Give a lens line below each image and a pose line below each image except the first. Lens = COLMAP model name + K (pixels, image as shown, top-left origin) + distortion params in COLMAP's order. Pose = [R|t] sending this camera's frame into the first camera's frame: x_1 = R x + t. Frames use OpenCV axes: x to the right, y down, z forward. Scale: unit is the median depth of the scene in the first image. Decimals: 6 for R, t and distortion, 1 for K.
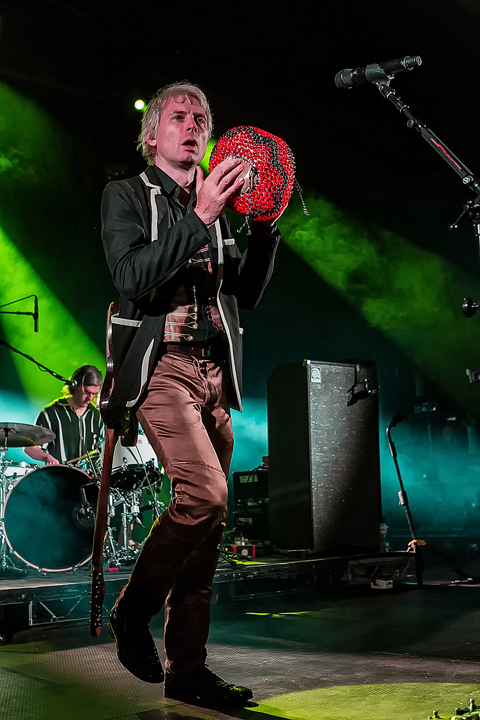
lens RADIAL K [[1008.3, 0, 240.0], [0, 1008.3, 360.0], [0, 0, 1]] dist [-0.005378, -0.006690]
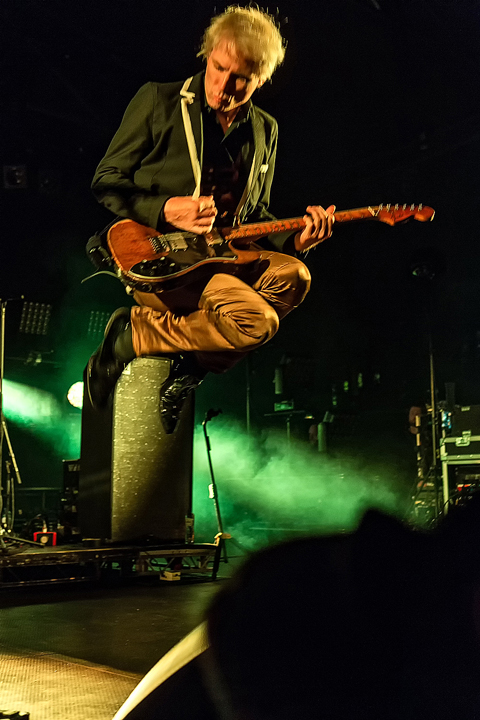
lens RADIAL K [[917.7, 0, 240.0], [0, 917.7, 360.0], [0, 0, 1]] dist [-0.019844, -0.020724]
pose [[0.999438, 0.033363, -0.003210, 0.204917], [-0.033372, 0.999439, -0.002979, 0.007407], [0.003109, 0.003085, 0.999990, 0.084124]]
